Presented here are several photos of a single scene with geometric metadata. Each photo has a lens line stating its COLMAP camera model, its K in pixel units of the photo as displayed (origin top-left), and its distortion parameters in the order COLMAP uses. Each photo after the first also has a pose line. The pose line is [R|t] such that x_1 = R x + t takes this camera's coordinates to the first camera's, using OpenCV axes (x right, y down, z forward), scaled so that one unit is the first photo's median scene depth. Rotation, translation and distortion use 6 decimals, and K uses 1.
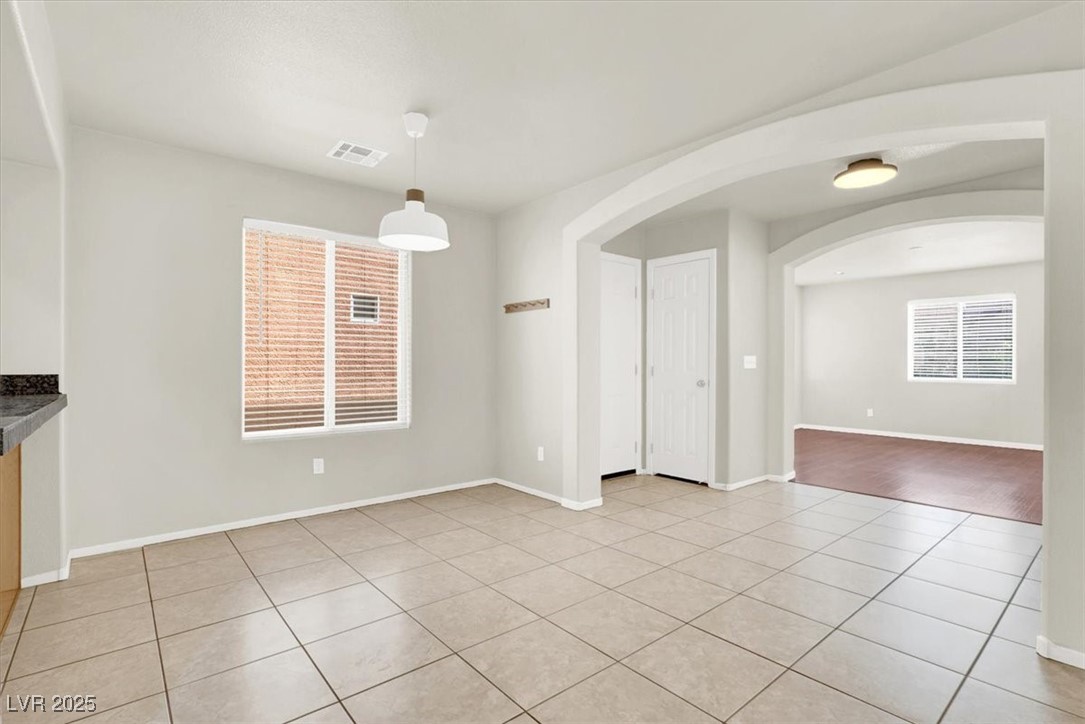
lens RADIAL K [[514.5, 0, 548.9], [0, 514.5, 367.3], [0, 0, 1]] dist [0.002638, 0.000772]
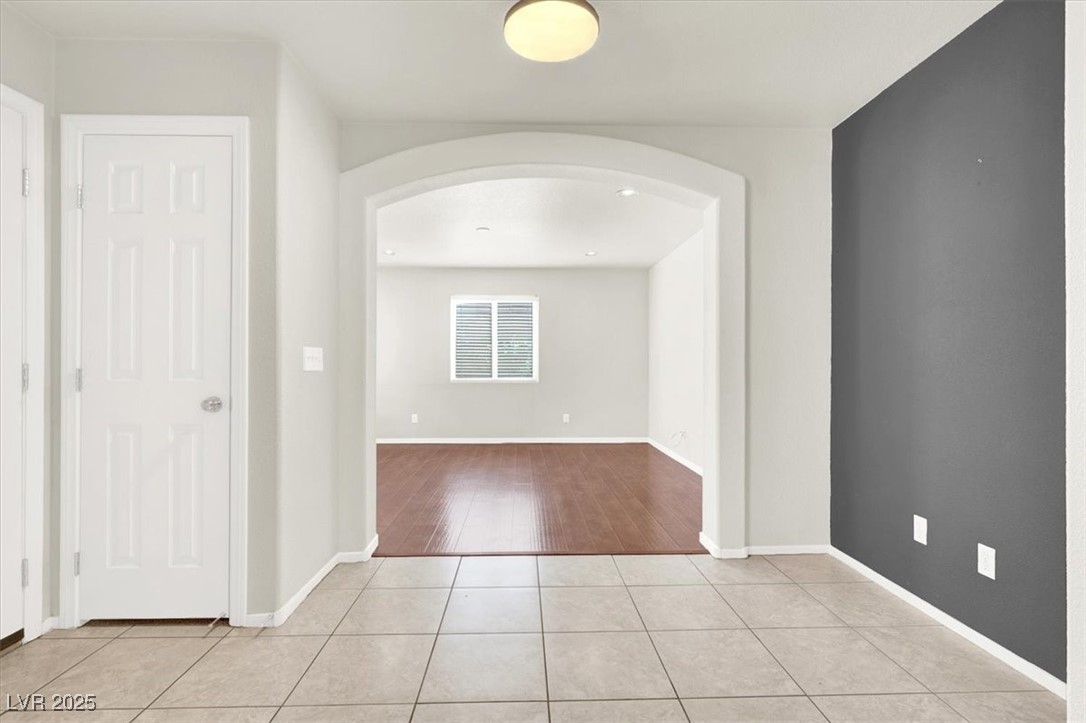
lens RADIAL K [[515.8, 0, 537.4], [0, 515.8, 364.2], [0, 0, 1]] dist [-0.001673, -0.000209]
pose [[0.628052, -0.000149, 0.778172, 0.117743], [0.004840, 0.999981, -0.003714, -0.001171], [-0.778157, 0.006099, 0.628041, 0.477402]]
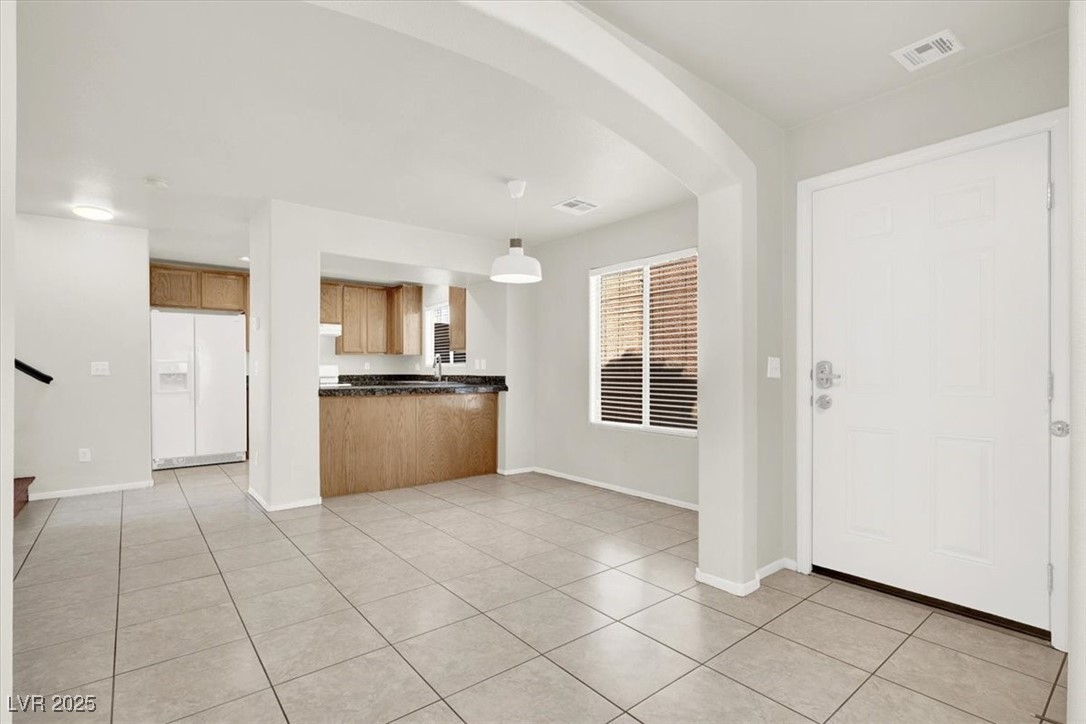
lens RADIAL K [[515.0, 0, 549.4], [0, 515.0, 367.3], [0, 0, 1]] dist [0.002638, 0.000772]
pose [[-0.019924, -0.011955, -0.999730, 0.625352], [-0.005670, 0.999914, -0.011844, -0.002286], [0.999785, 0.005433, -0.019990, 0.657348]]
